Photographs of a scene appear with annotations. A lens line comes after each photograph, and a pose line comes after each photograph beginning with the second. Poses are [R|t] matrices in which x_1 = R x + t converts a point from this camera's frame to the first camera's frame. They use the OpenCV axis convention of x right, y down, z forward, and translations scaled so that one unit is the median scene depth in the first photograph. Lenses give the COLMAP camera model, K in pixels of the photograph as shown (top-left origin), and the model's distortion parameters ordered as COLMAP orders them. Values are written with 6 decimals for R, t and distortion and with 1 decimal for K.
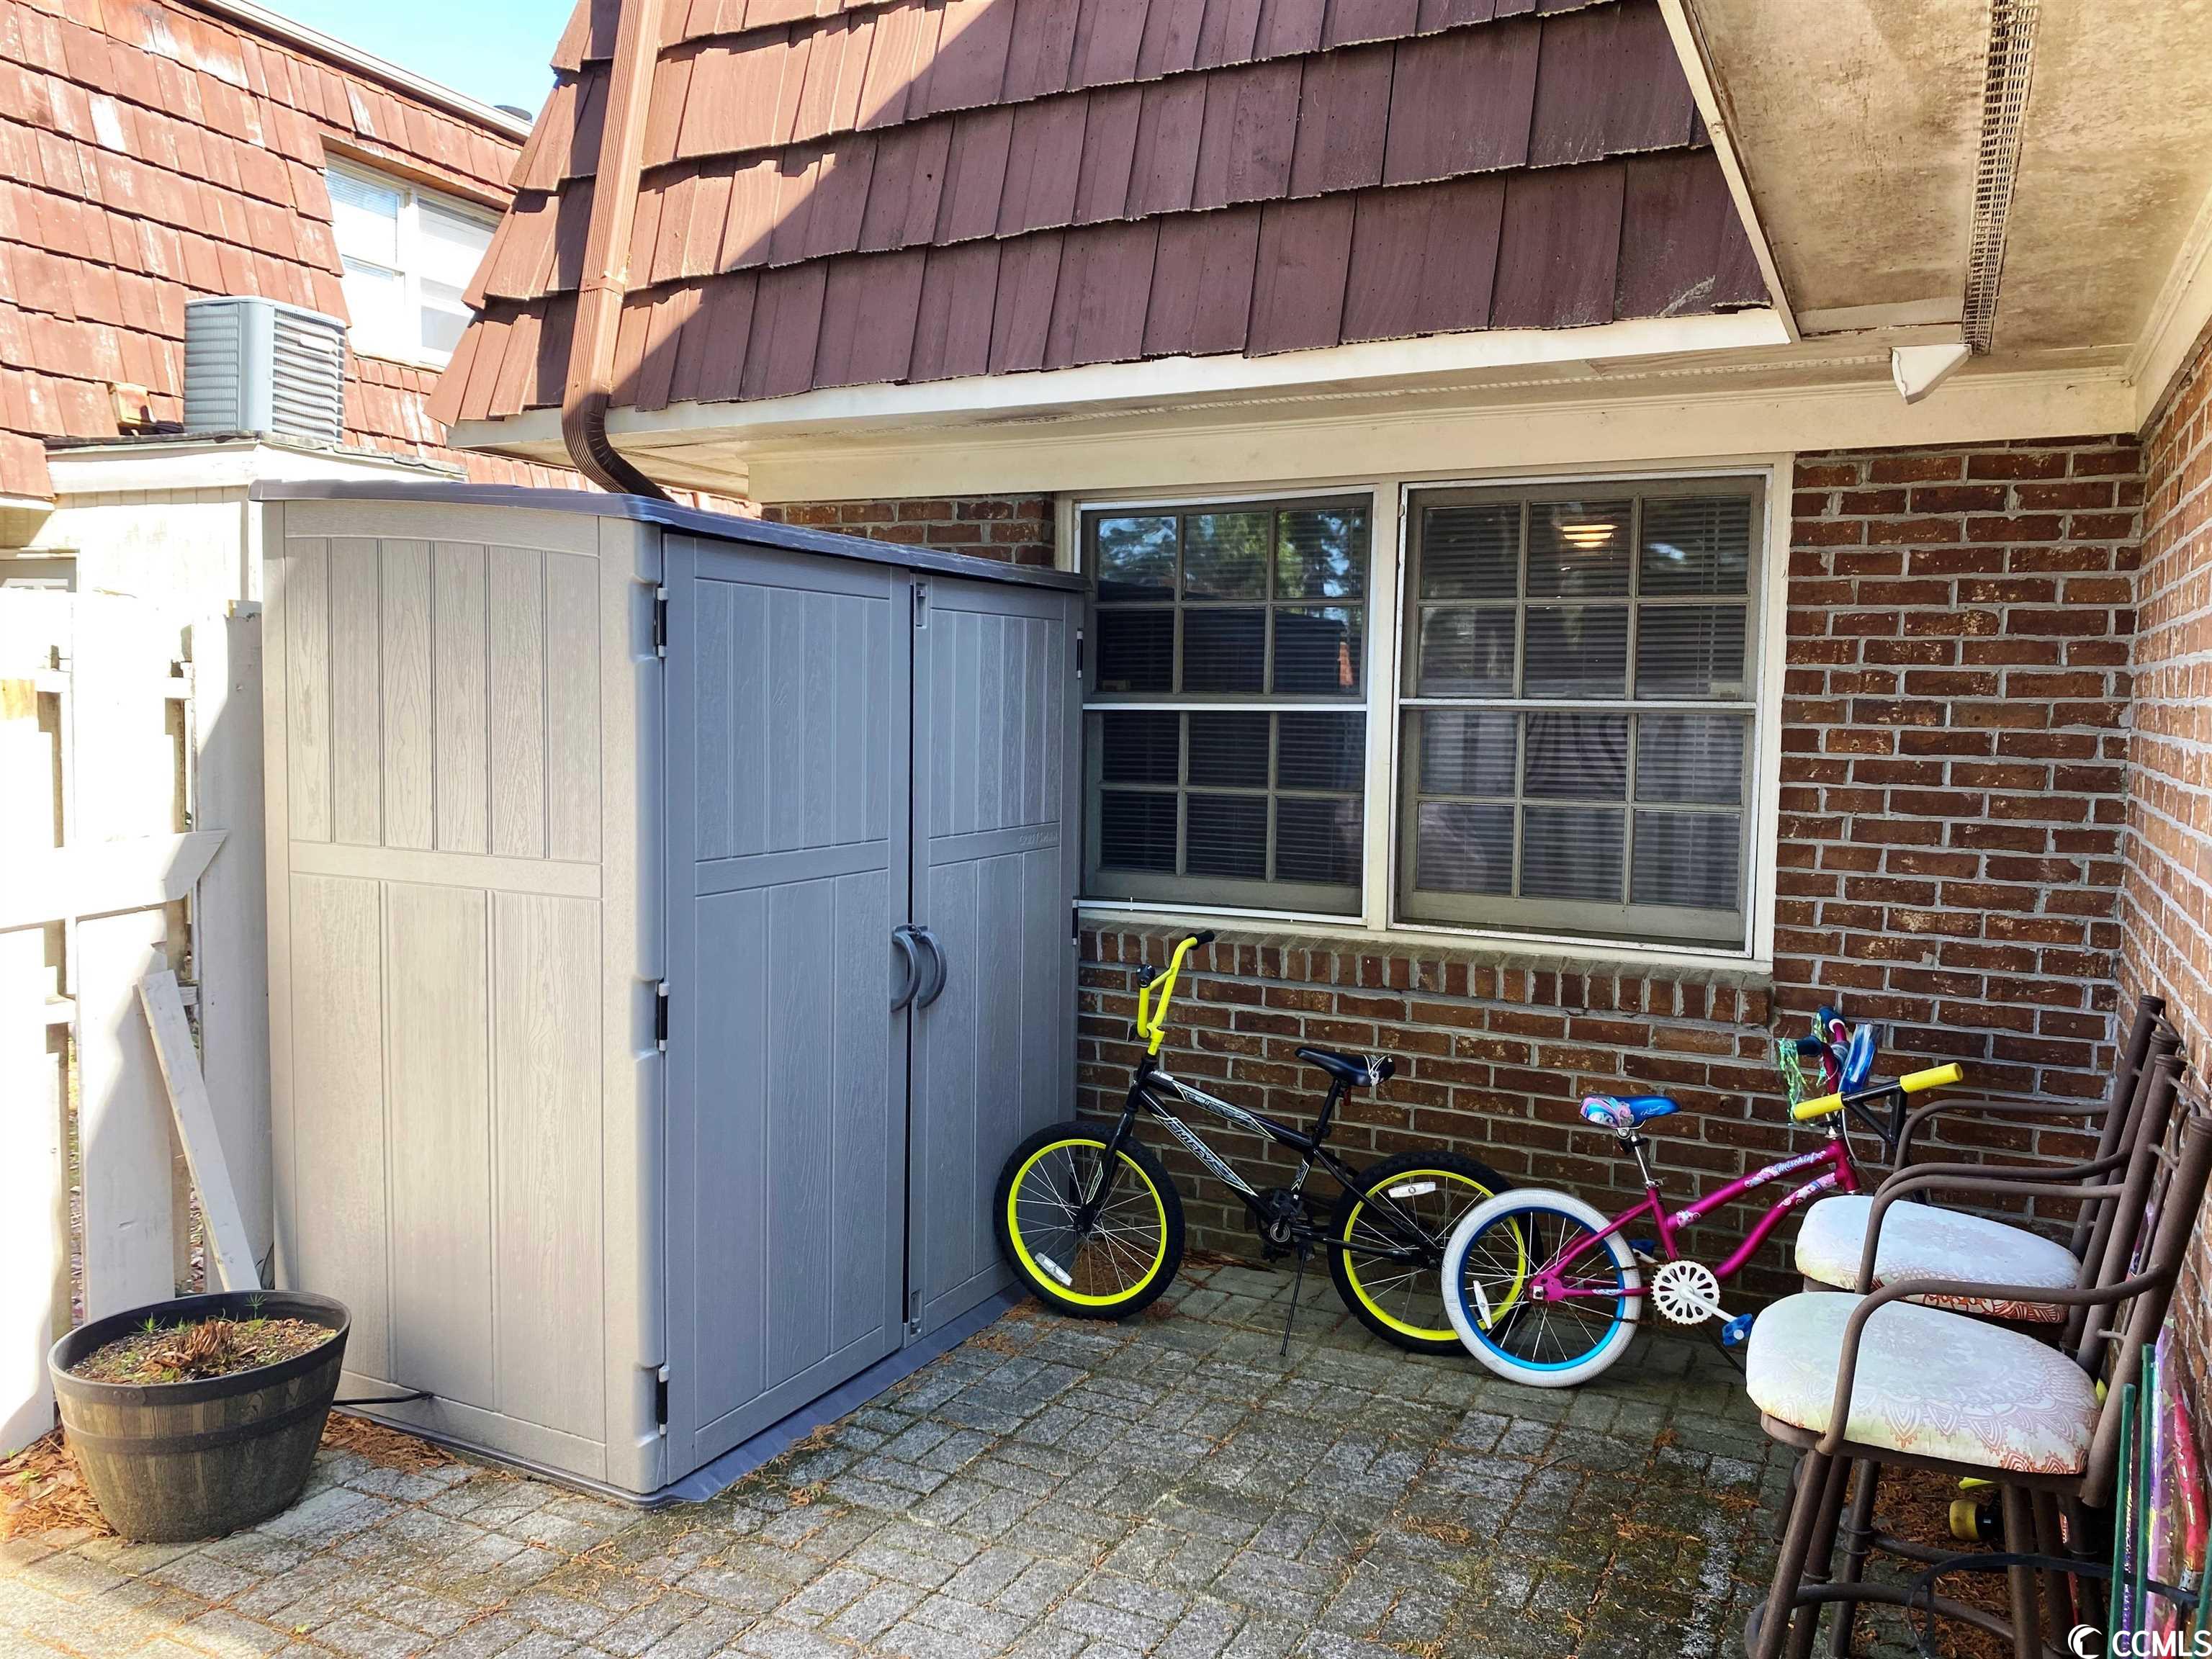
lens RADIAL K [[1679.9, 0, 1044.4], [0, 1679.9, 847.2], [0, 0, 1]] dist [0.042914, -0.053067]
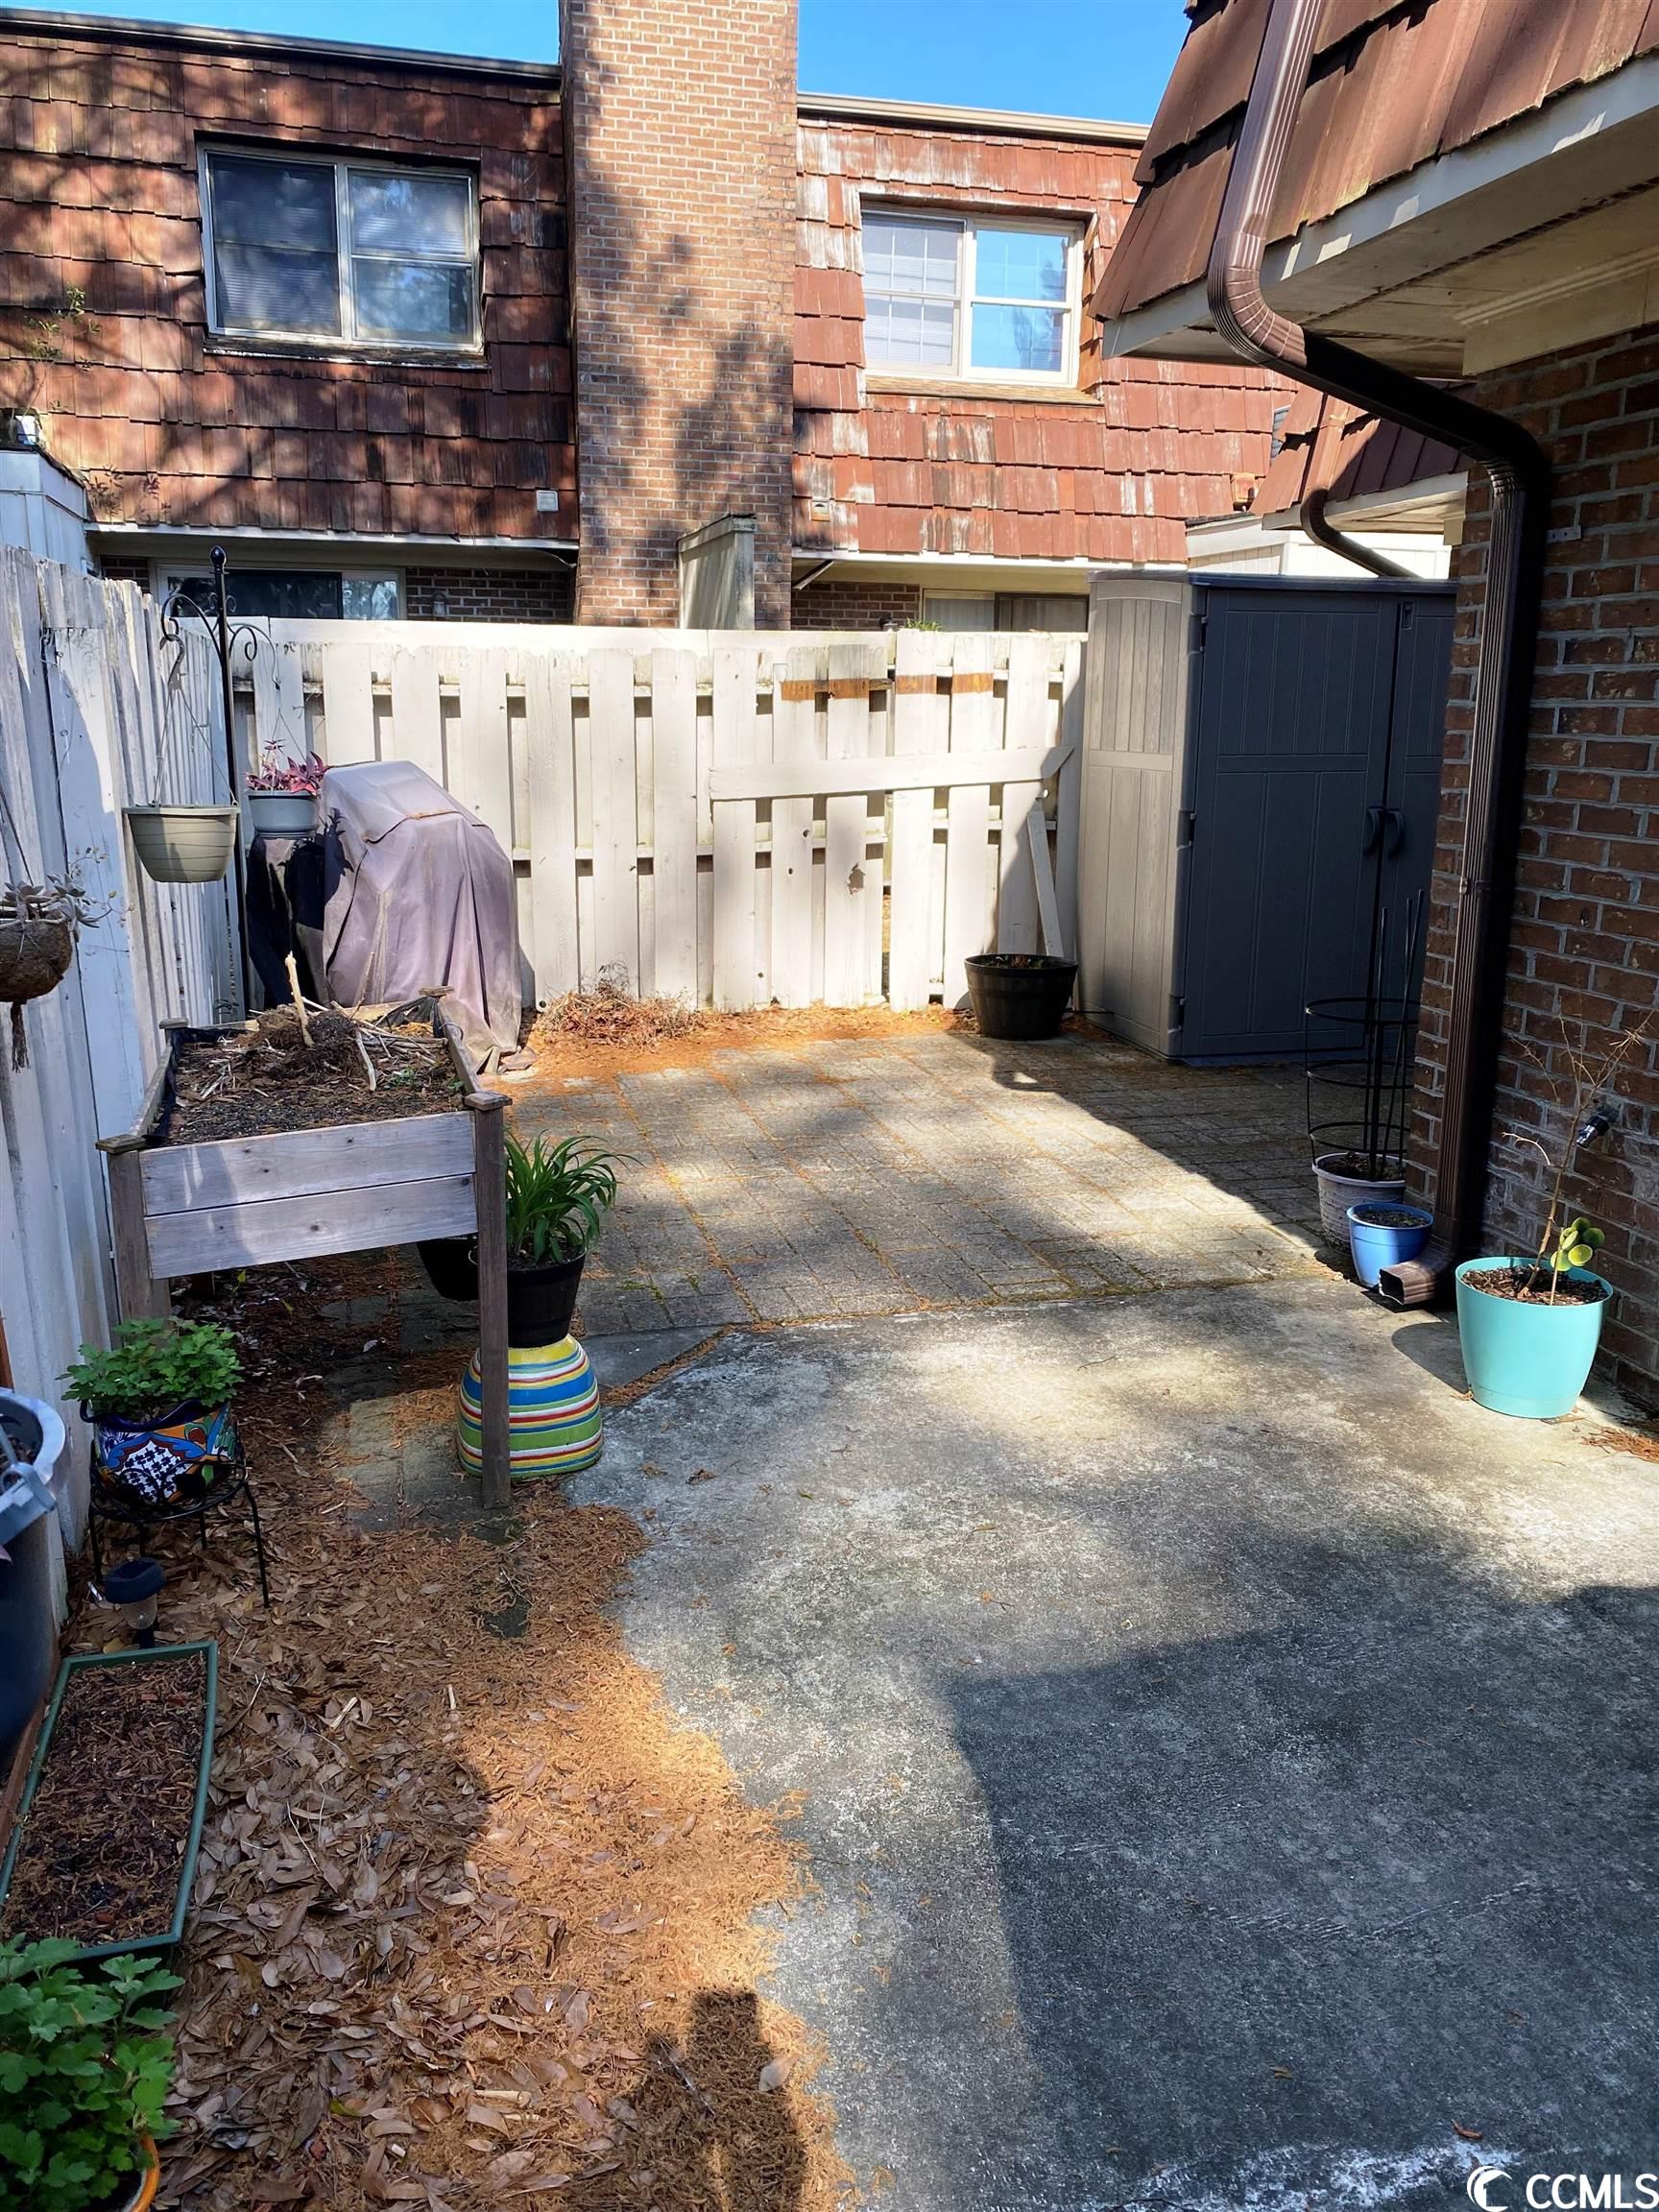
lens RADIAL K [[1679.9, 0, 835.0], [0, 1679.9, 1112.8], [0, 0, 1]] dist [0.042914, -0.053067]
pose [[0.667989, 0.161067, -0.726531, 0.836048], [-0.055645, 0.984374, 0.167068, 0.096702], [0.742087, -0.071172, 0.666514, -0.594904]]
